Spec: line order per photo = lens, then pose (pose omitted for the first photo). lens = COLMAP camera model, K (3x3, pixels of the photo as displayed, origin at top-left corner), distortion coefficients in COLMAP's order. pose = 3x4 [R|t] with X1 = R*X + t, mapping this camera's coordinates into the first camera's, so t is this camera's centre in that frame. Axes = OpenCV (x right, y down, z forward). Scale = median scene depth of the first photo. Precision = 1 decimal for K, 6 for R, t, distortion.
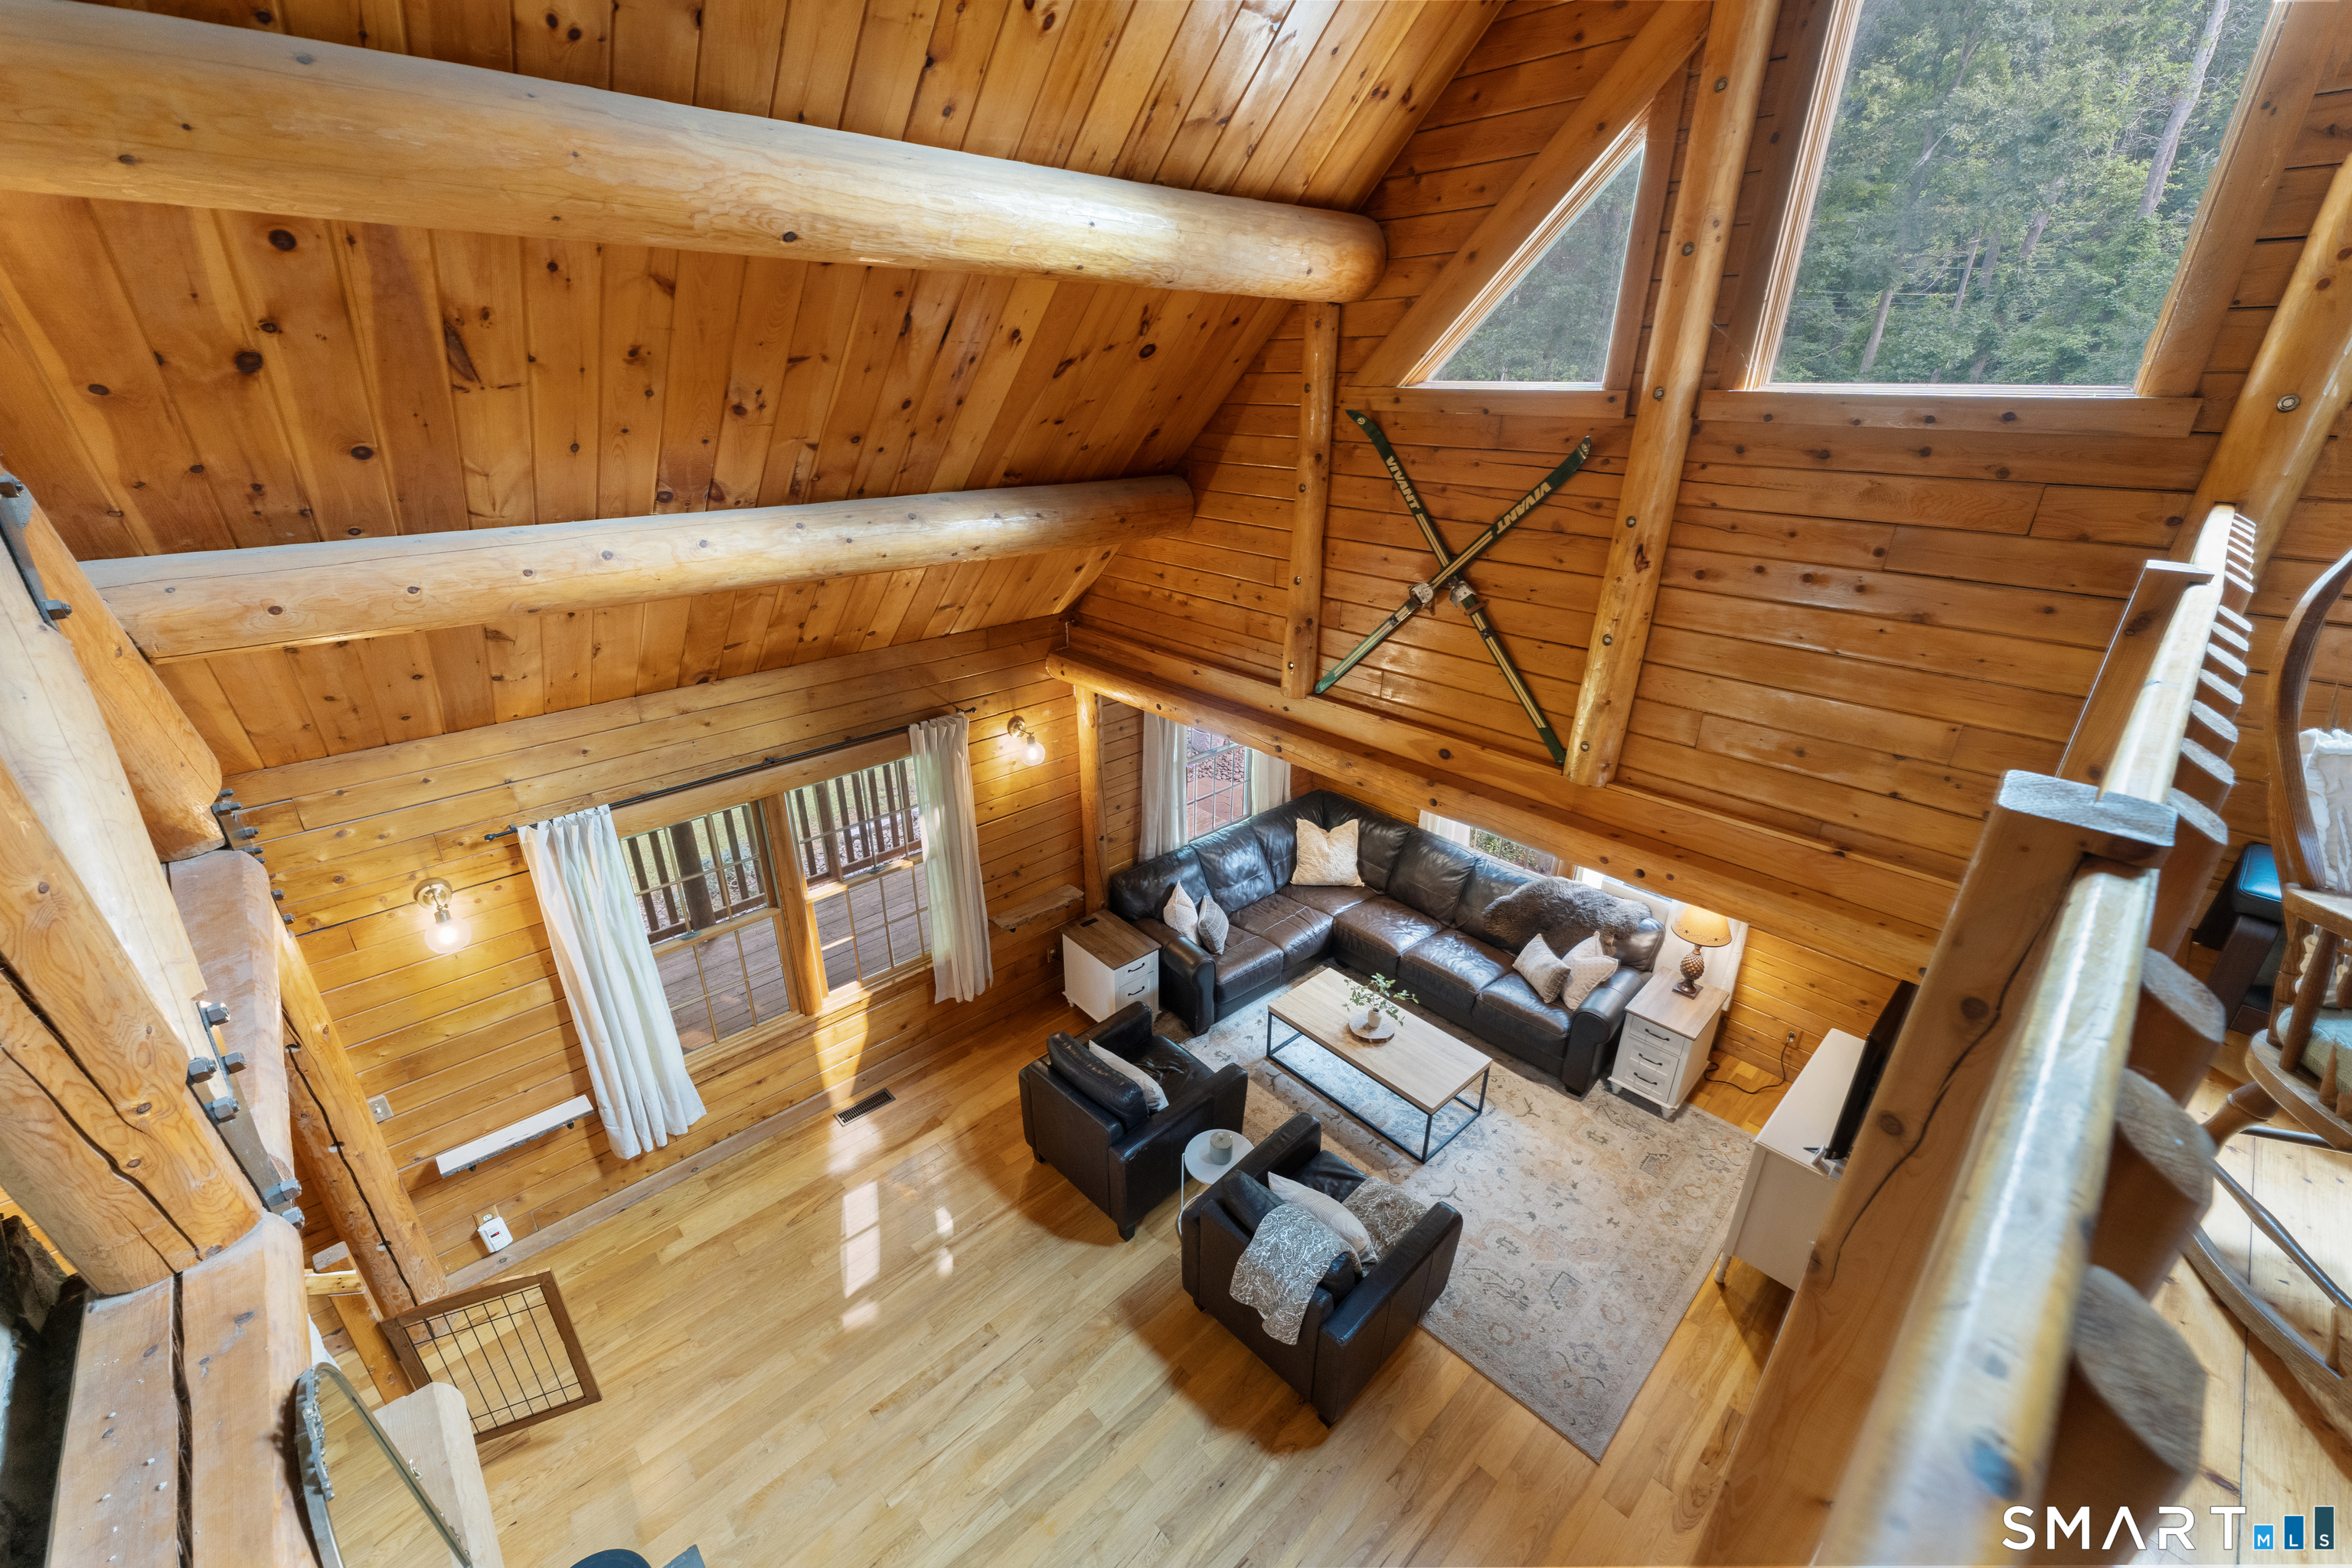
lens RADIAL K [[942.9, 0, 1186.0], [0, 942.9, 793.2], [0, 0, 1]] dist [0.000083, -0.000053]
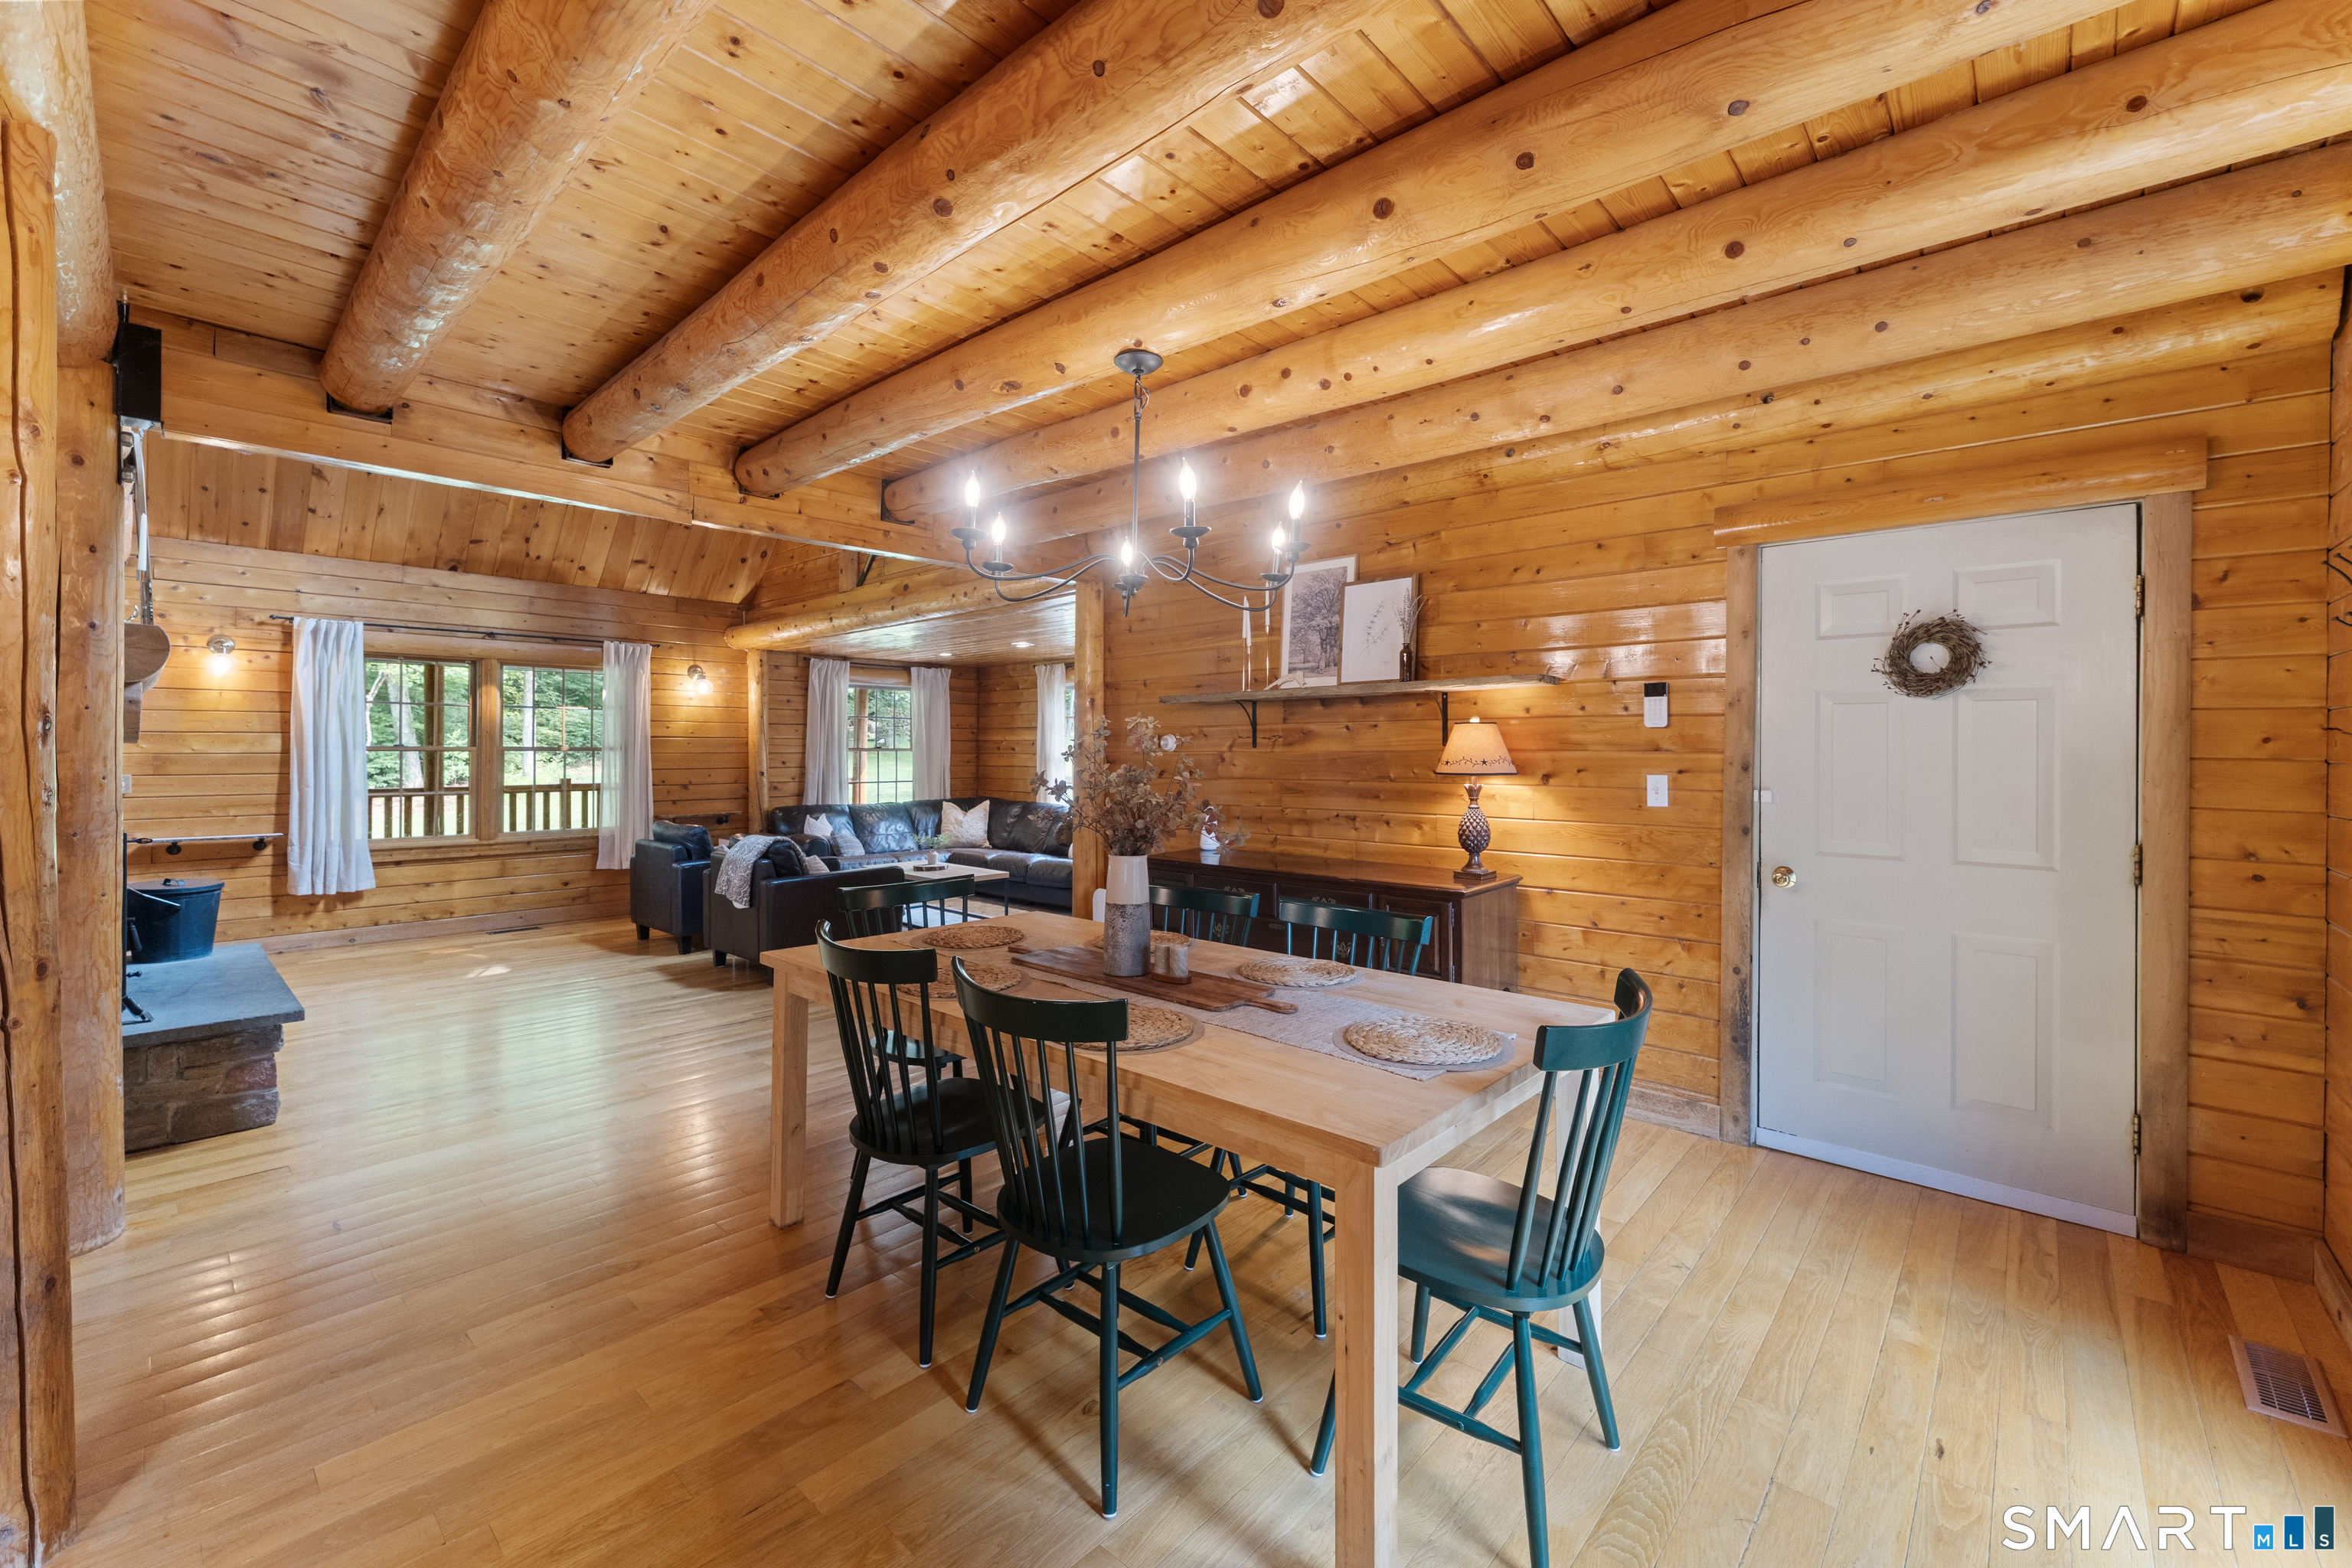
lens RADIAL K [[942.9, 0, 1180.3], [0, 942.9, 743.1], [0, 0, 1]] dist [0.000083, -0.000053]
pose [[0.996936, -0.006889, 0.077921, 0.543096], [0.038379, 0.911060, -0.410484, 0.790592], [-0.068163, 0.412217, 0.908532, -0.375635]]
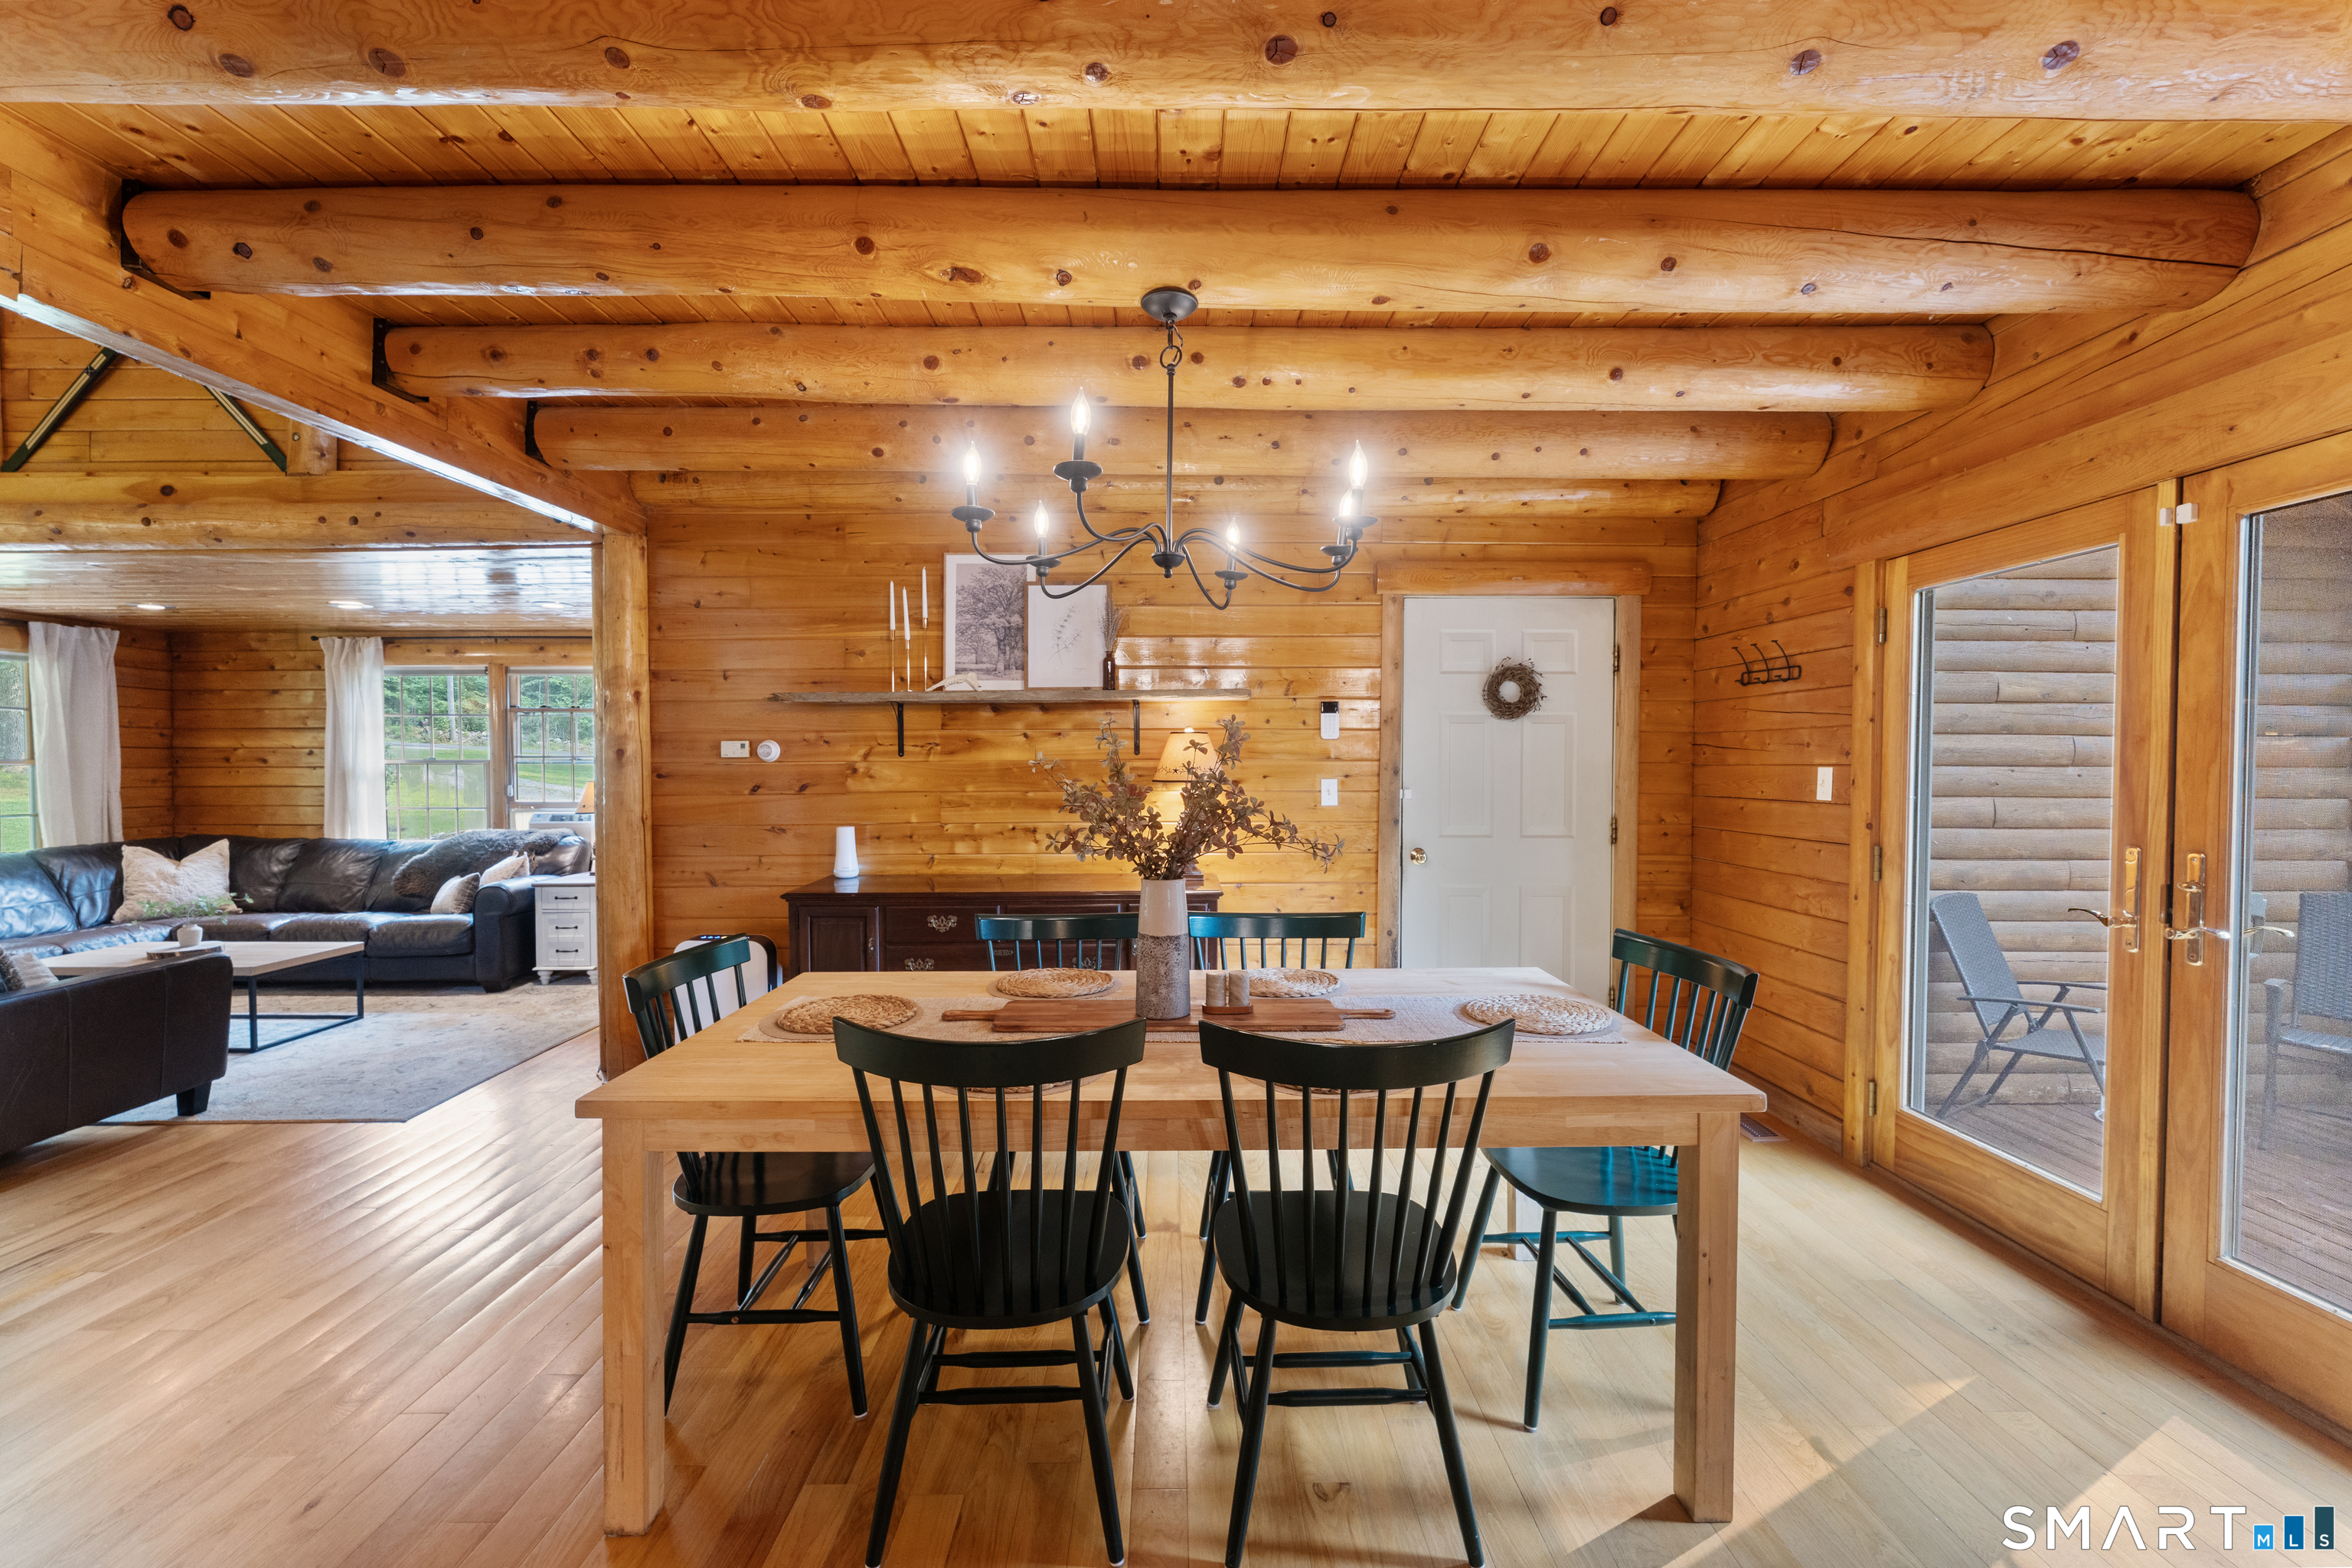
lens RADIAL K [[942.9, 0, 1166.2], [0, 942.9, 776.6], [0, 0, 1]] dist [0.000083, -0.000053]
pose [[0.690700, -0.021894, 0.722809, 0.240744], [0.300699, 0.917724, -0.259543, 0.707284], [-0.657657, 0.396614, 0.640456, -0.189206]]
